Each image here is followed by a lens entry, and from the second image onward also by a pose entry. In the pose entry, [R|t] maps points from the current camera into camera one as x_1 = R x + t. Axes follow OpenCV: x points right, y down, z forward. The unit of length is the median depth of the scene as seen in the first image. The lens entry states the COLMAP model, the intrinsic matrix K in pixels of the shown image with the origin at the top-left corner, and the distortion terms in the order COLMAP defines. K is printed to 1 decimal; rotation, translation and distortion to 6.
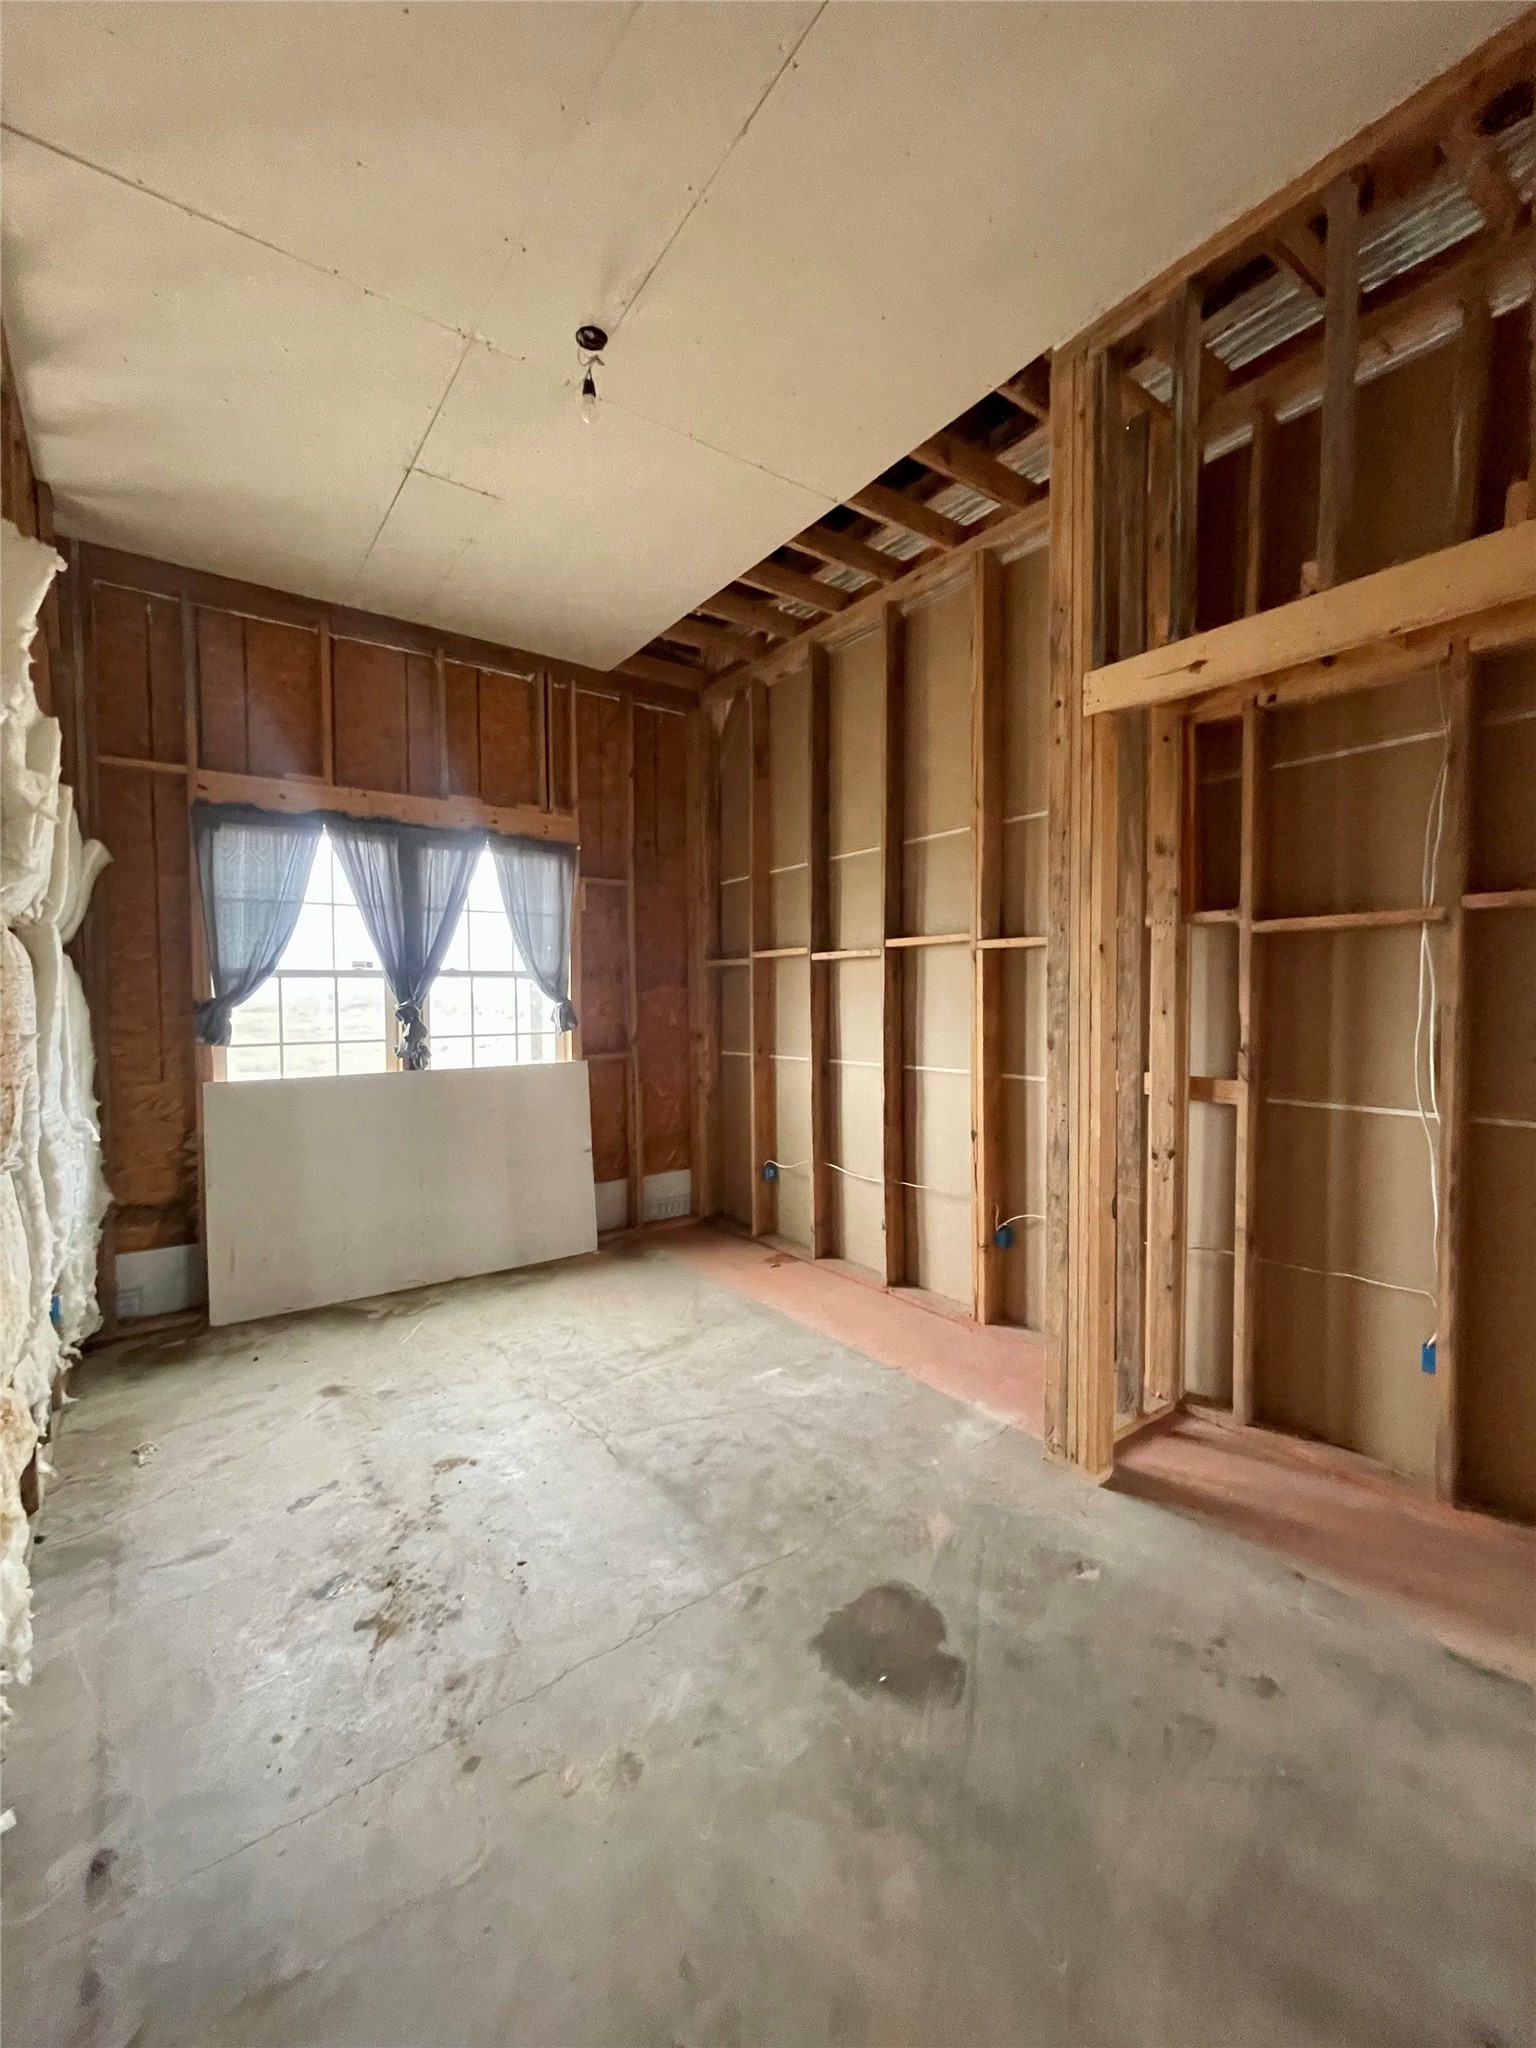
lens RADIAL K [[831.4, 0, 763.9], [0, 831.4, 1026.2], [0, 0, 1]] dist [-0.000733, 0.000052]
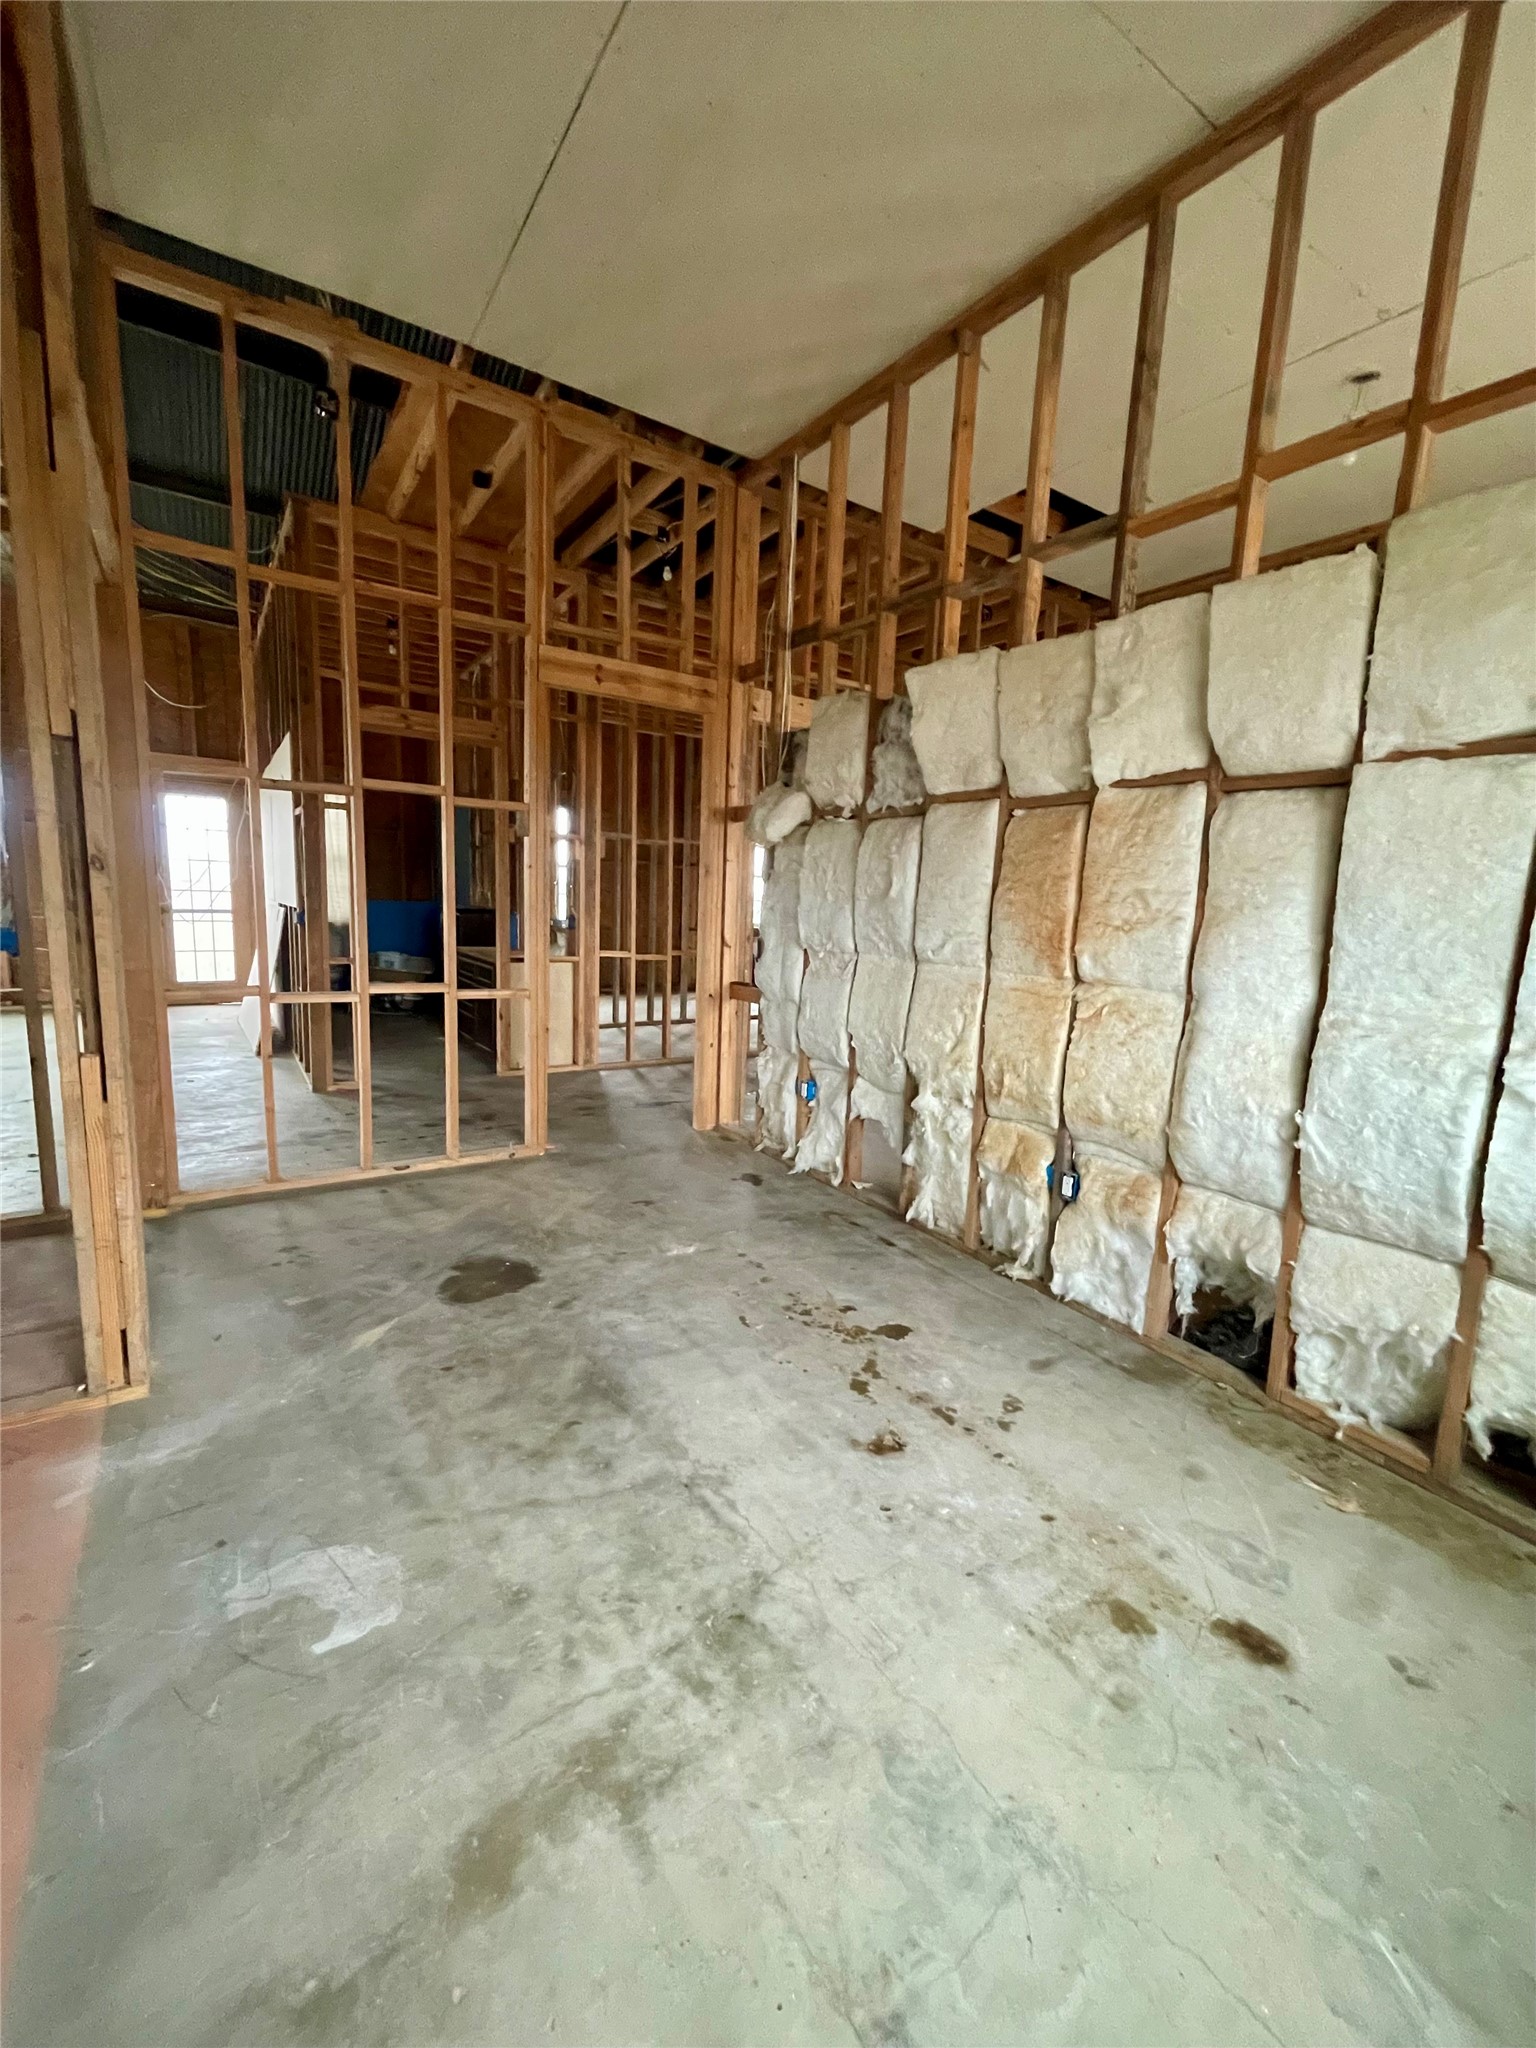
lens RADIAL K [[831.4, 0, 765.5], [0, 831.4, 1022.5], [0, 0, 1]] dist [-0.000733, 0.000052]
pose [[-0.998612, -0.037314, 0.037159, -0.267710], [-0.029759, 0.982028, 0.186375, -0.006267], [-0.043445, 0.185011, -0.981776, 1.632463]]
